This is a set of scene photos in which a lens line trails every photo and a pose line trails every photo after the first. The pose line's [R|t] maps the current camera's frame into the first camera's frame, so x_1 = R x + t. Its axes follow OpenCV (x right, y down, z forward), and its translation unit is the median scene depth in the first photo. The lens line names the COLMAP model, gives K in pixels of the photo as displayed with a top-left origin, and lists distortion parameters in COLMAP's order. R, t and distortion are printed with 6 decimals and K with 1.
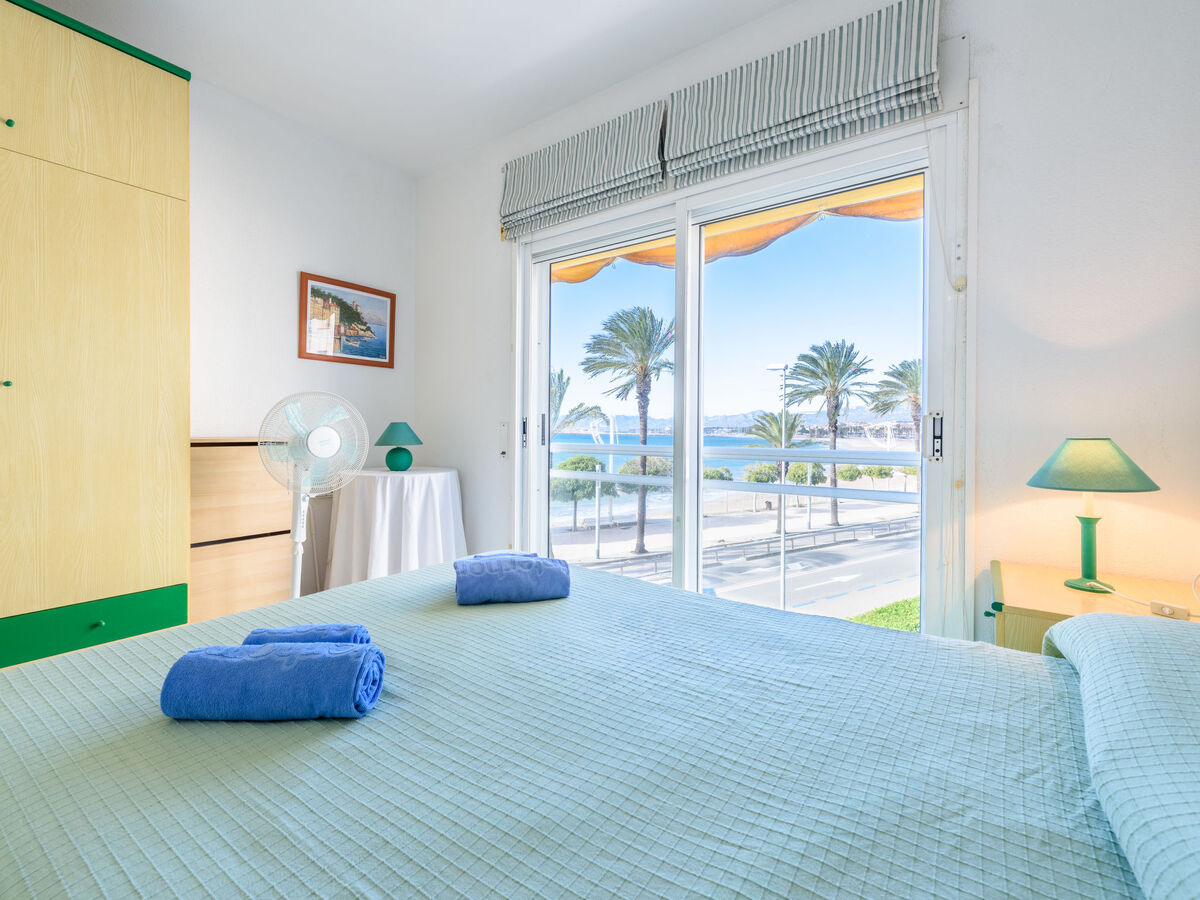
lens RADIAL K [[530.0, 0, 603.8], [0, 530.0, 421.8], [0, 0, 1]] dist [-0.000443, -0.000936]
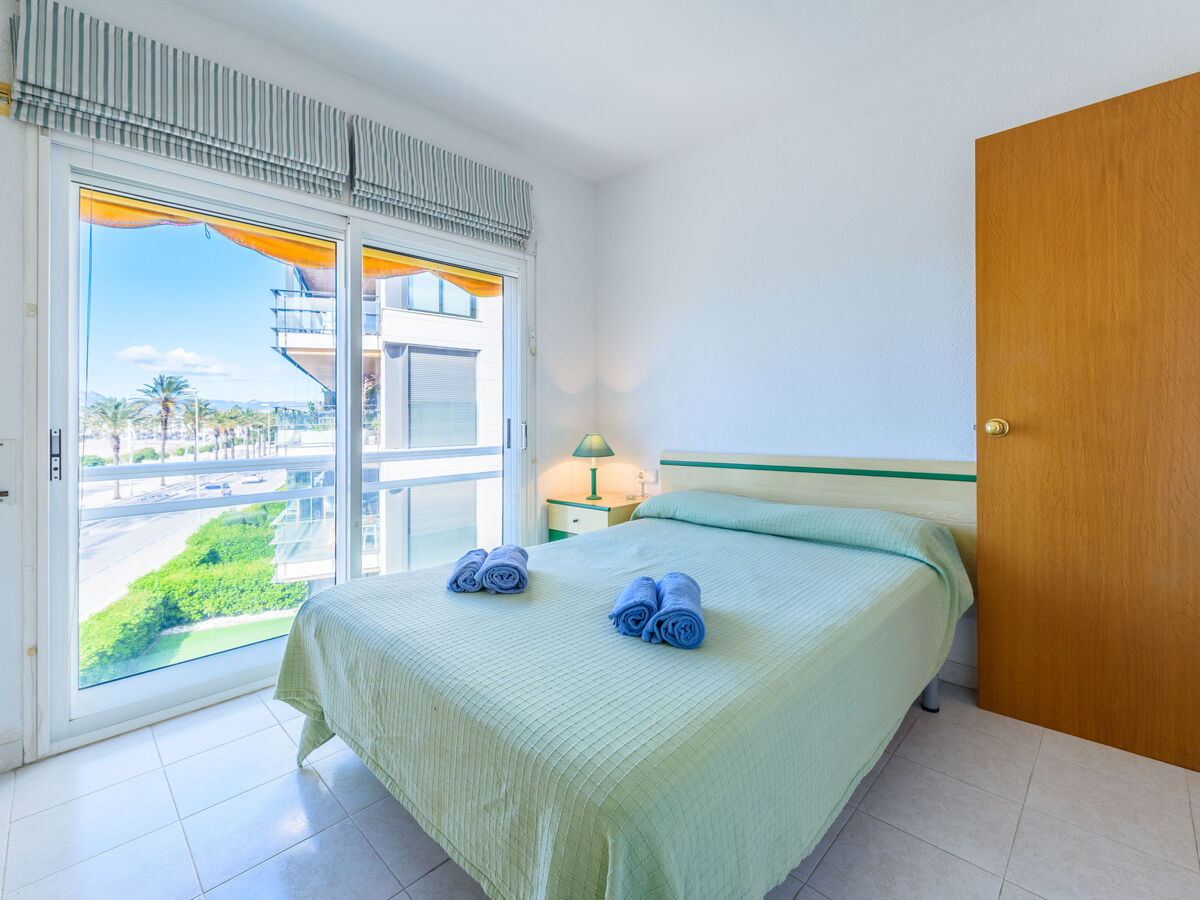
lens RADIAL K [[515.8, 0, 610.8], [0, 515.8, 444.7], [0, 0, 1]] dist [-0.000707, -0.000712]
pose [[0.171497, -0.054641, 0.983668, -0.592588], [-0.007411, 0.998361, 0.056749, -0.024542], [-0.985157, -0.017022, 0.170811, 0.243883]]
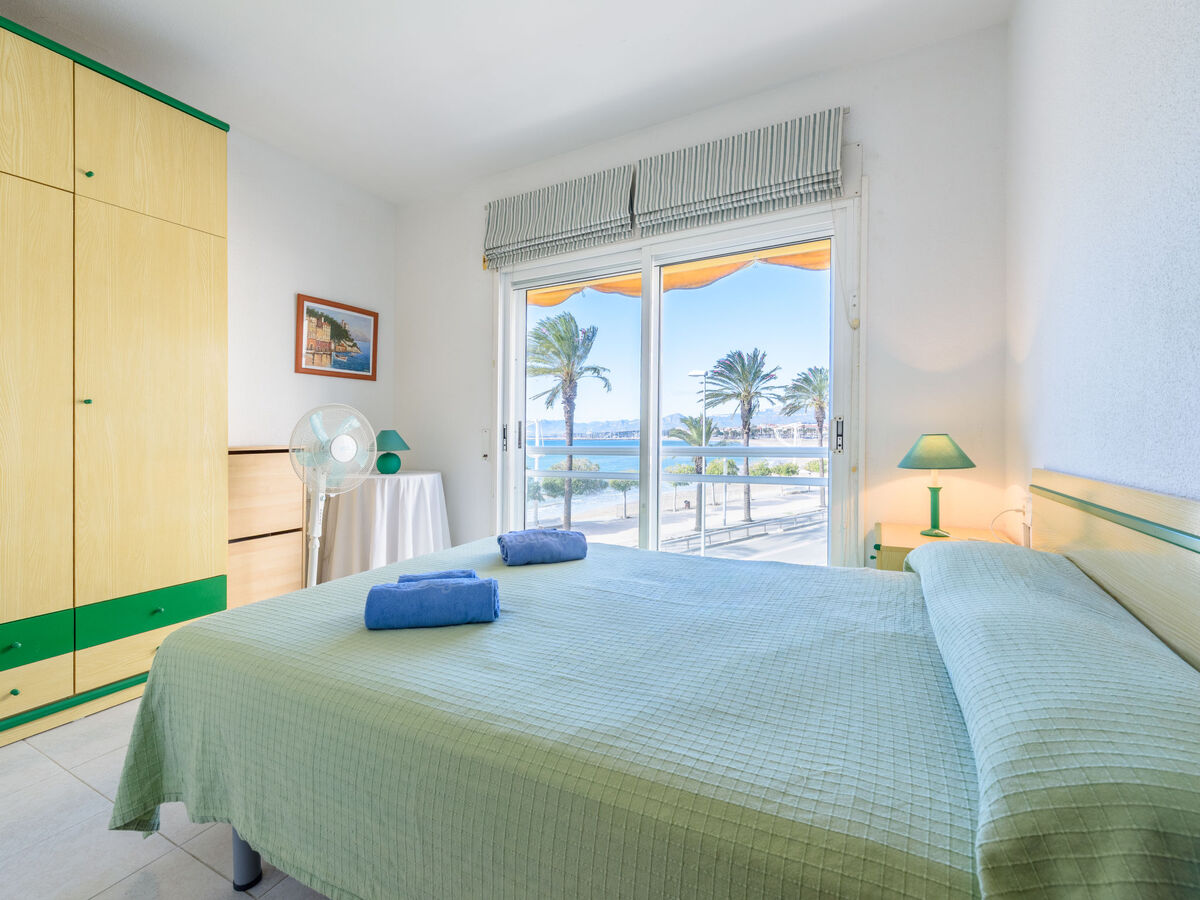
lens RADIAL K [[529.3, 0, 596.6], [0, 529.3, 442.8], [0, 0, 1]] dist [0.000457, -0.001058]
pose [[0.990820, -0.017517, 0.134049, -0.103204], [0.013363, 0.999404, 0.031828, -0.002196], [-0.134527, -0.029744, 0.990463, -0.158031]]
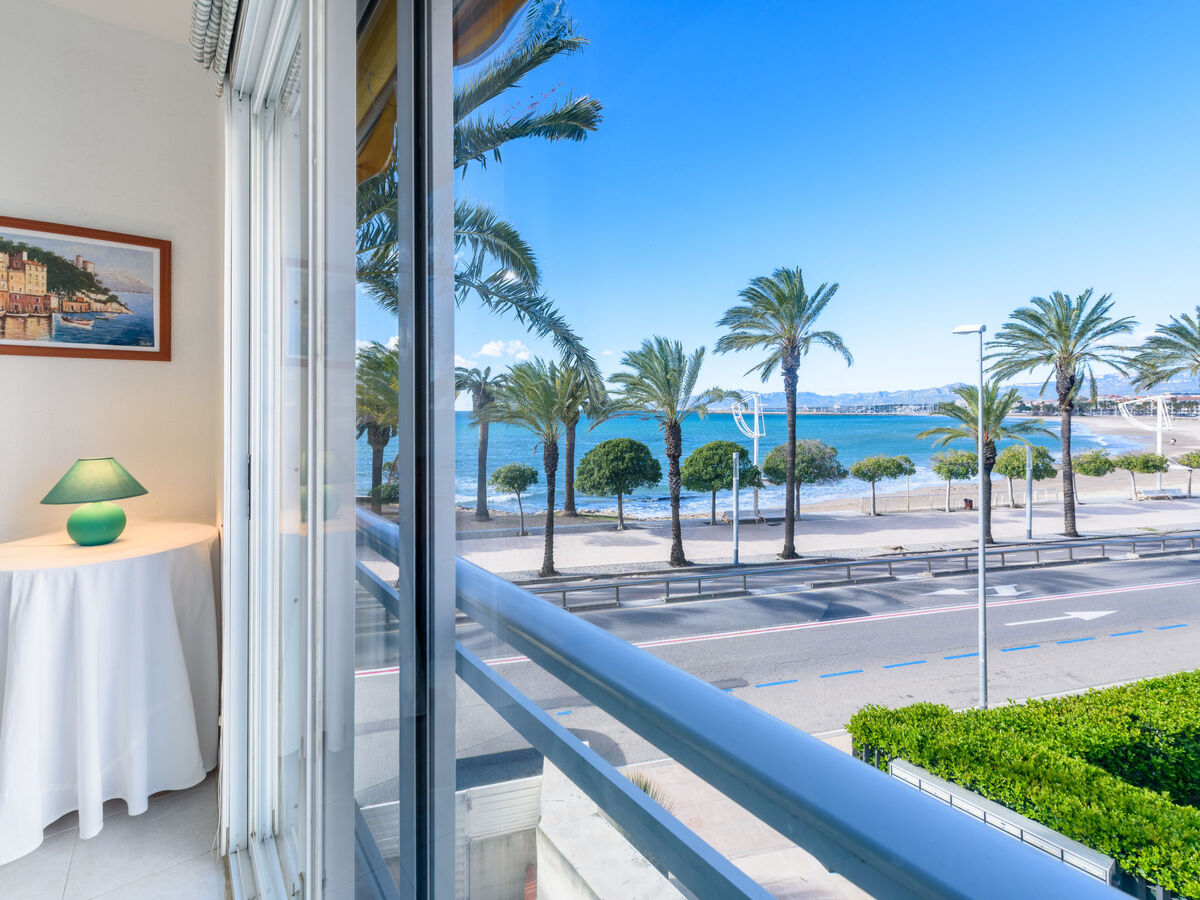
lens RADIAL K [[546.7, 0, 571.4], [0, 546.7, 404.0], [0, 0, 1]] dist [-0.001568, -0.001065]
pose [[0.946118, -0.014273, -0.323508, 0.274585], [0.015405, 0.999881, 0.000938, -0.046978], [0.323456, -0.005872, 0.946225, 0.588690]]
